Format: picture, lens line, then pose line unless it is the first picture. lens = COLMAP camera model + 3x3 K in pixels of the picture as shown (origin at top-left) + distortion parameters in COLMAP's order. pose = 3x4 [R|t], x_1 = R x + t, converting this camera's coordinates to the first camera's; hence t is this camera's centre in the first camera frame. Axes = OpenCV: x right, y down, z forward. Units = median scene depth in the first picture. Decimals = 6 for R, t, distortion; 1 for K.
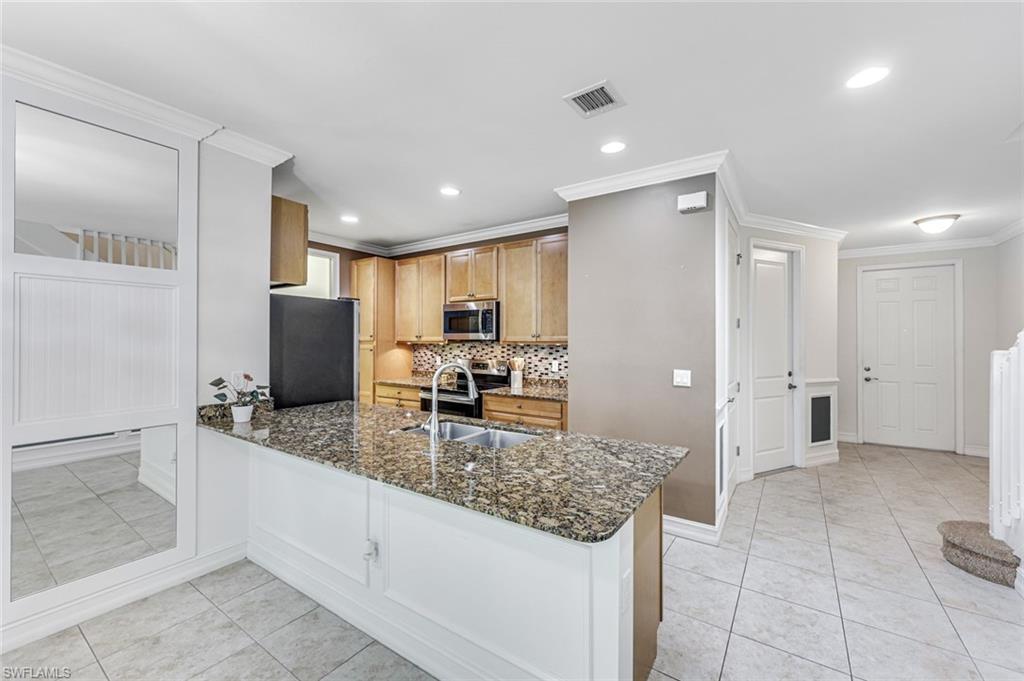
lens RADIAL K [[410.9, 0, 512.1], [0, 410.9, 338.3], [0, 0, 1]] dist [-0.000873, 0.000309]
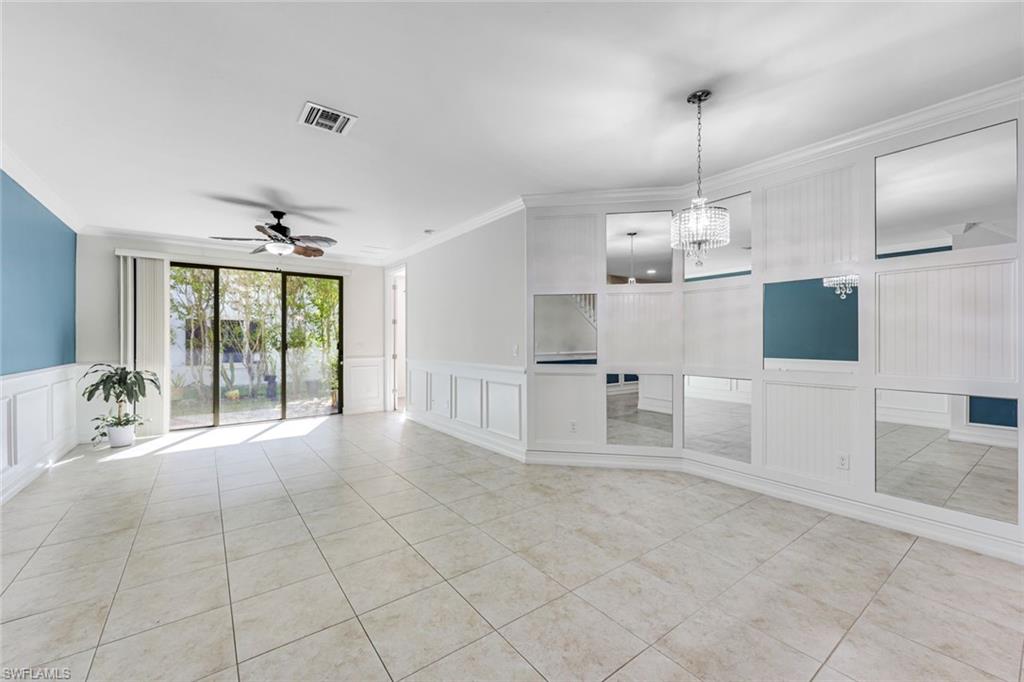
lens RADIAL K [[410.9, 0, 509.3], [0, 410.9, 338.3], [0, 0, 1]] dist [-0.000873, 0.000309]
pose [[-0.317009, -0.004580, -0.948411, 0.283457], [0.001584, 0.999984, -0.005359, 0.037892], [0.948421, -0.003202, -0.316997, 0.092636]]
